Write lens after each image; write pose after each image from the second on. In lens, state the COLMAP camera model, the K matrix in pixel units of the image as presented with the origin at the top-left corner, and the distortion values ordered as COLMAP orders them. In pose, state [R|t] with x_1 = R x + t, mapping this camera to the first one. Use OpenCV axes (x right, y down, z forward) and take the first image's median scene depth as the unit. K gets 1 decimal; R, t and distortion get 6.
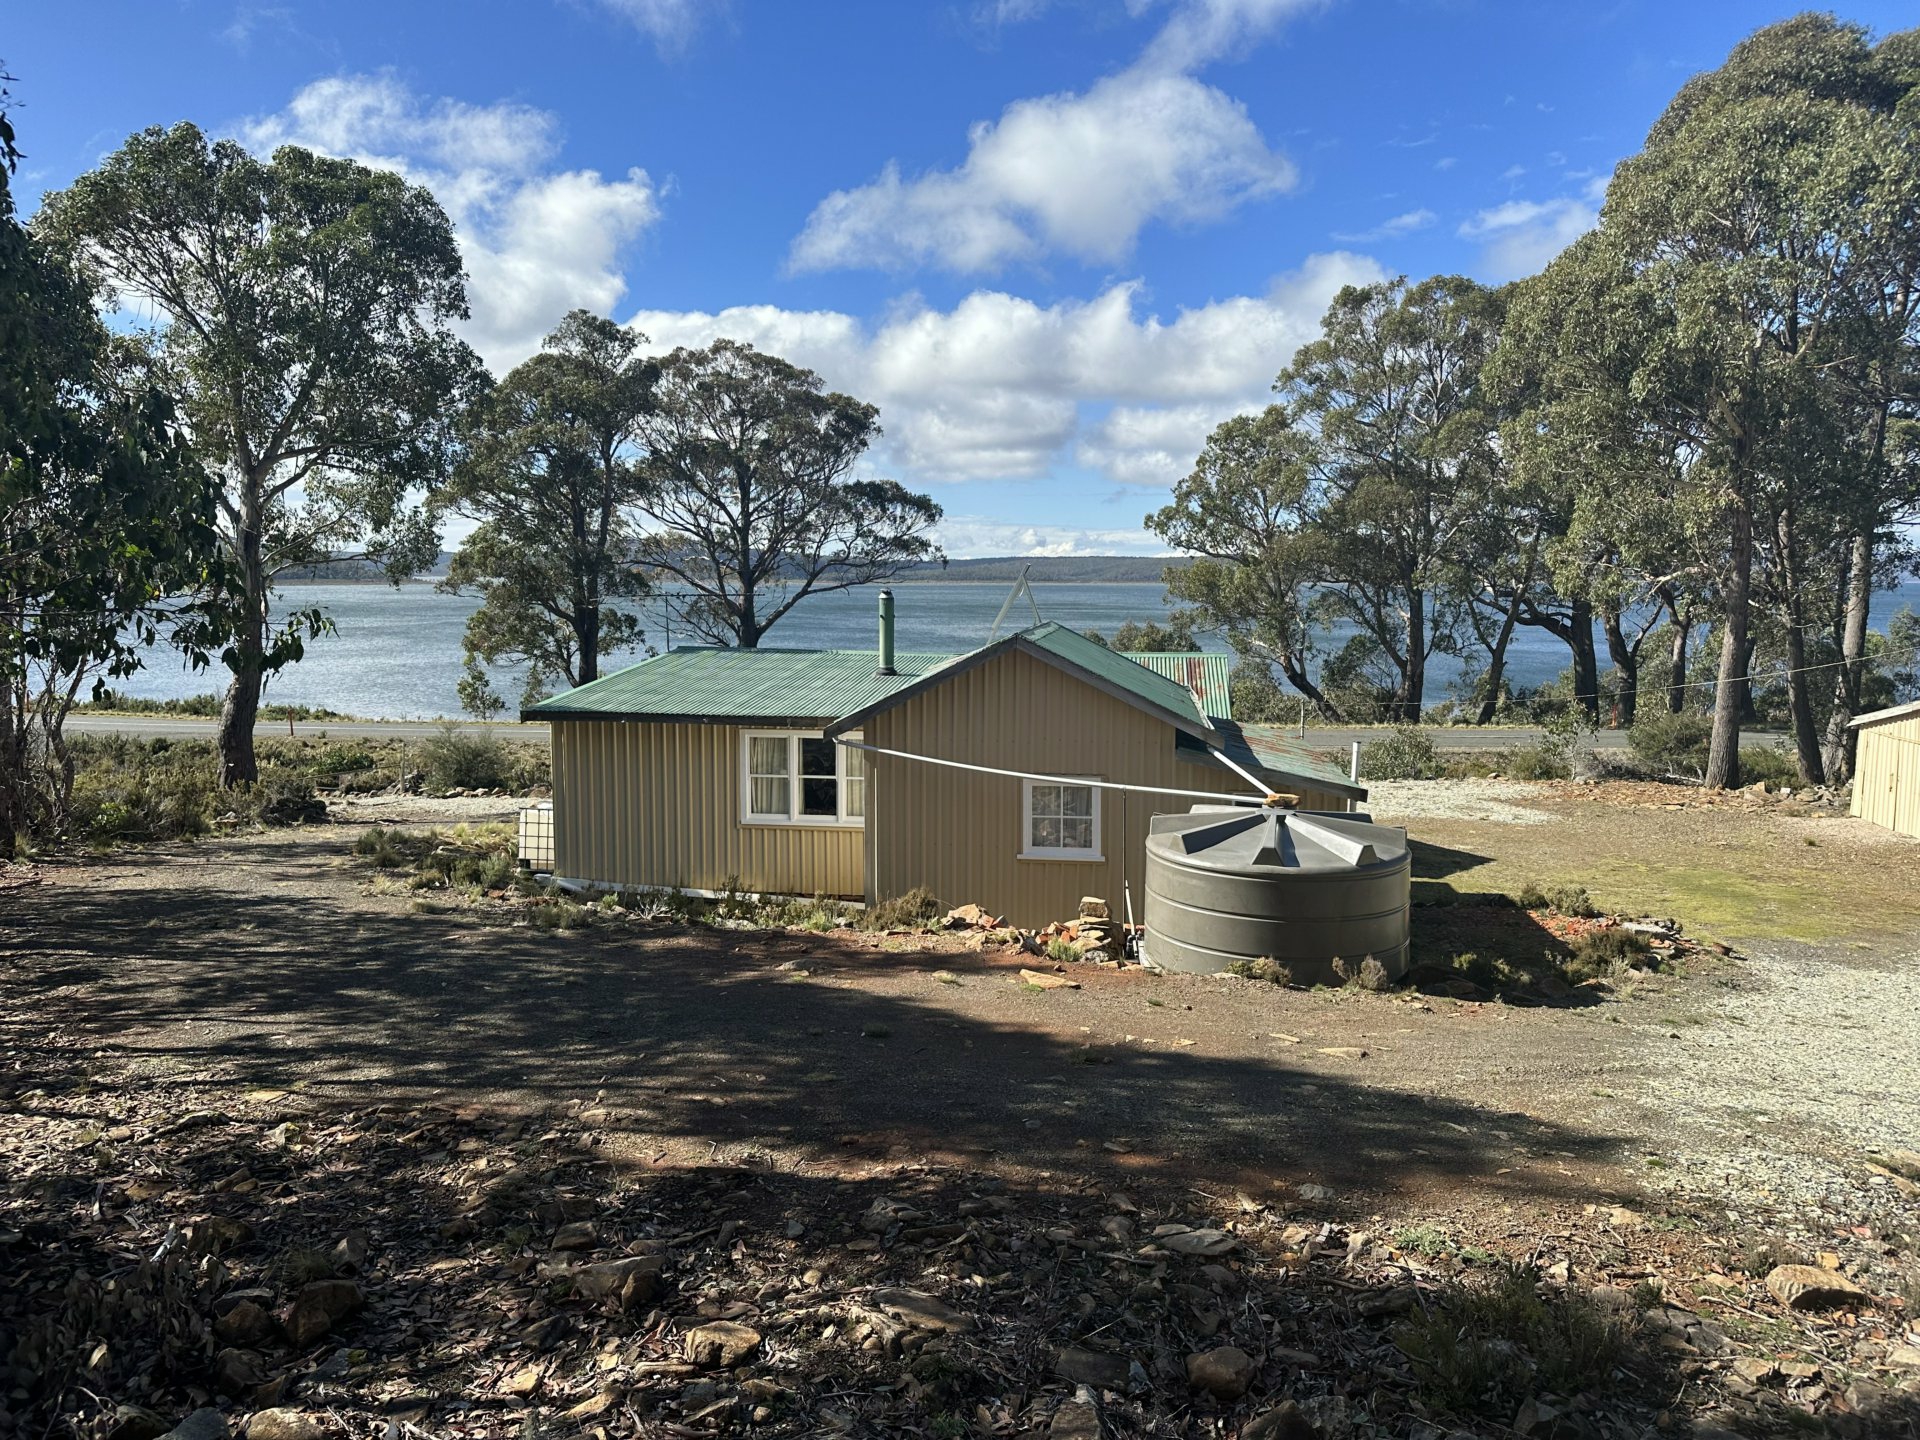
lens RADIAL K [[1350.7, 0, 957.8], [0, 1350.7, 724.4], [0, 0, 1]] dist [0.001827, -0.012854]
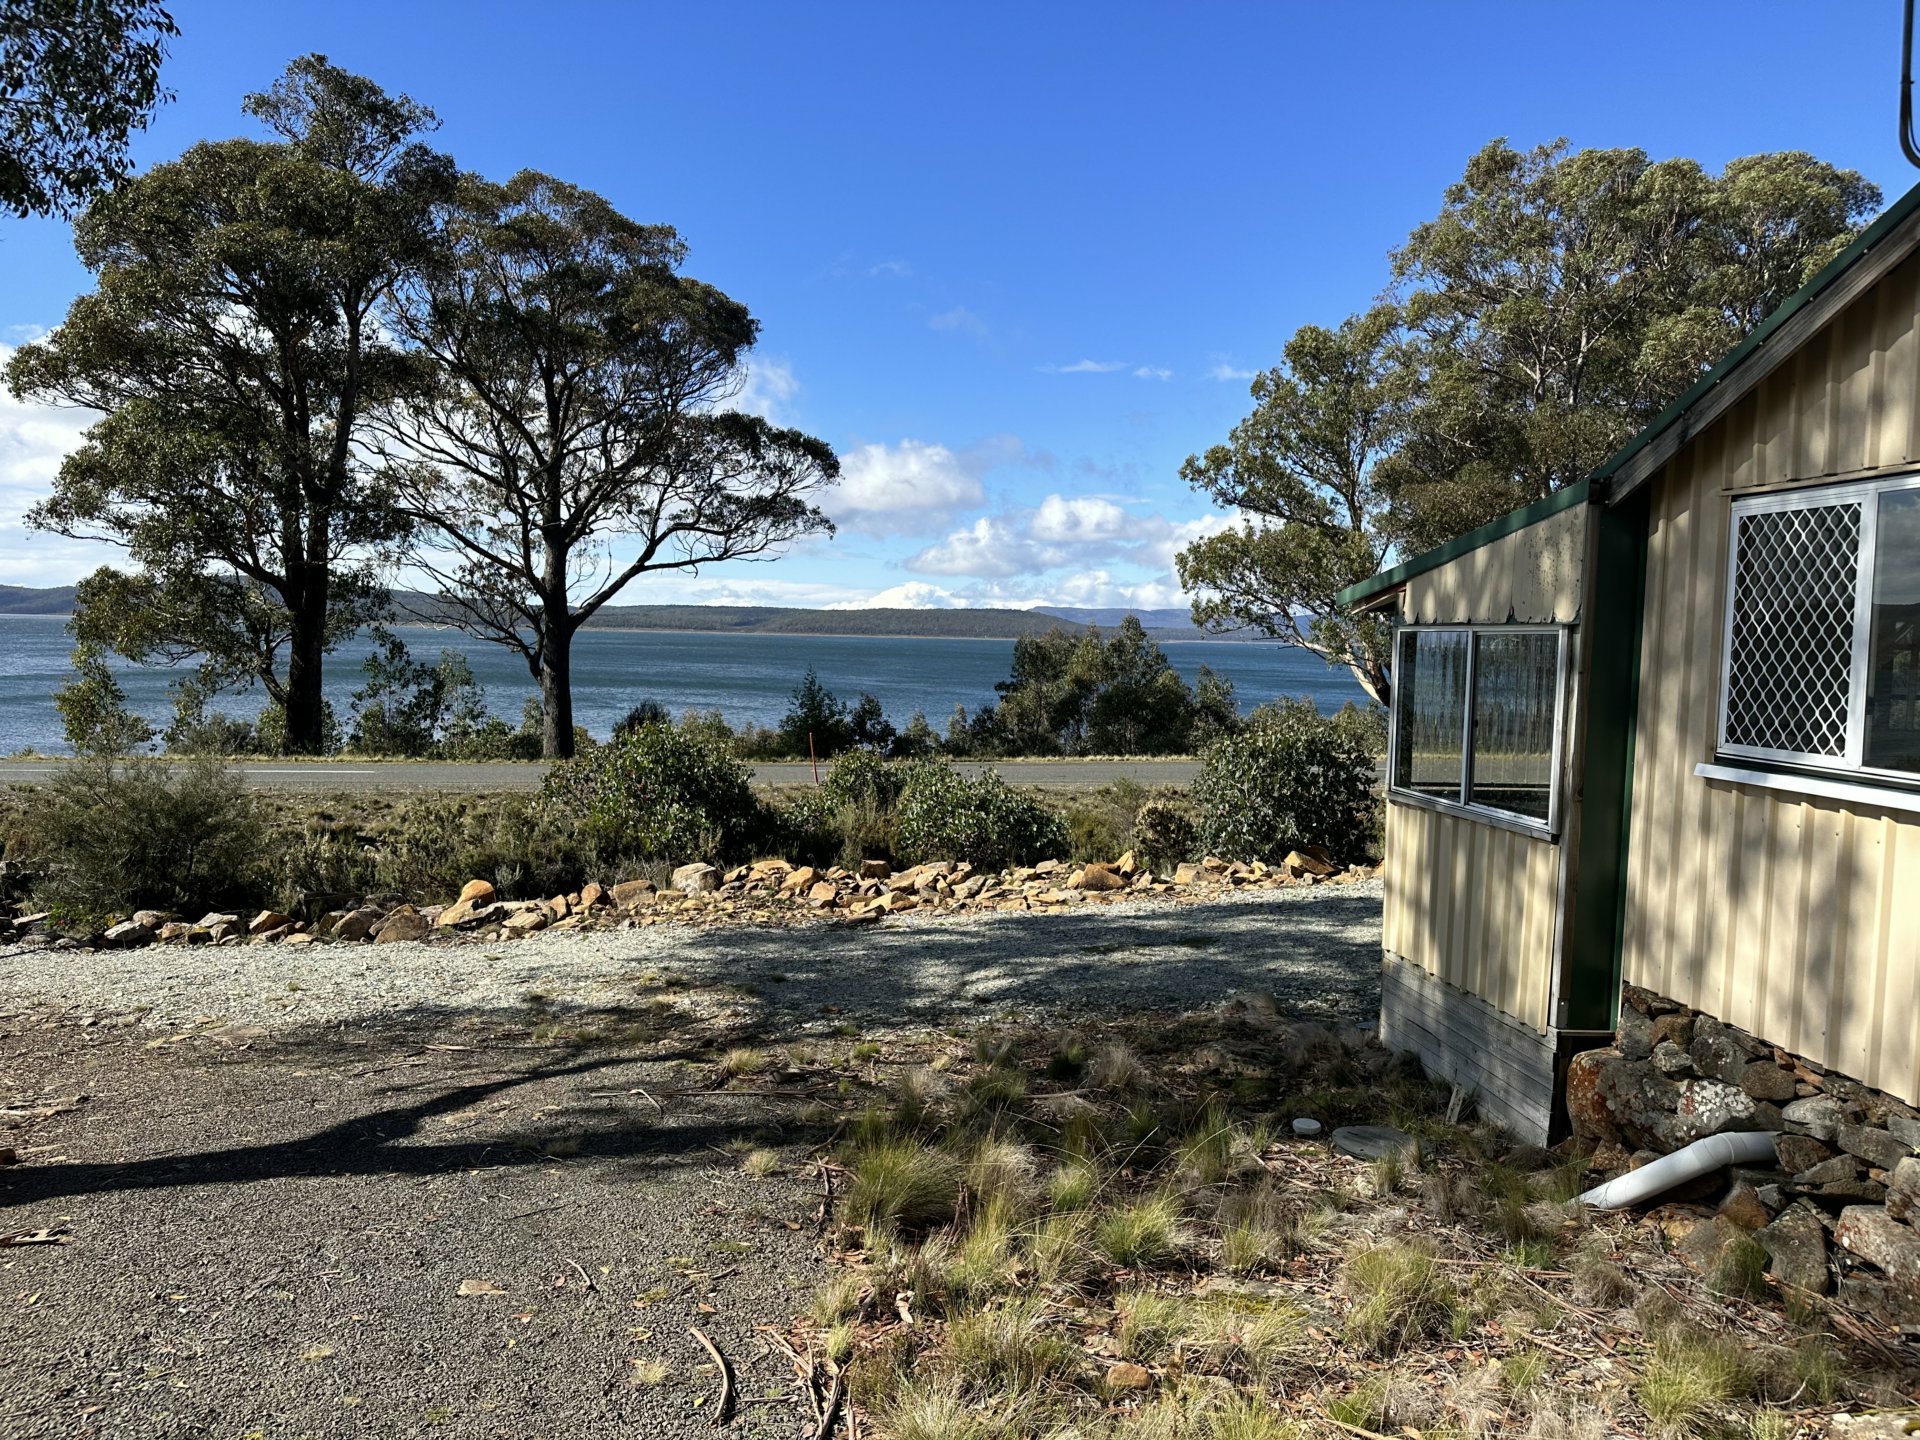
lens RADIAL K [[1350.7, 0, 963.0], [0, 1350.7, 712.1], [0, 0, 1]] dist [0.001827, -0.012854]
pose [[0.966633, 0.004997, 0.256118, -0.144753], [0.006528, 0.999005, -0.044127, 0.006324], [-0.256083, 0.044326, 0.965638, 0.344182]]
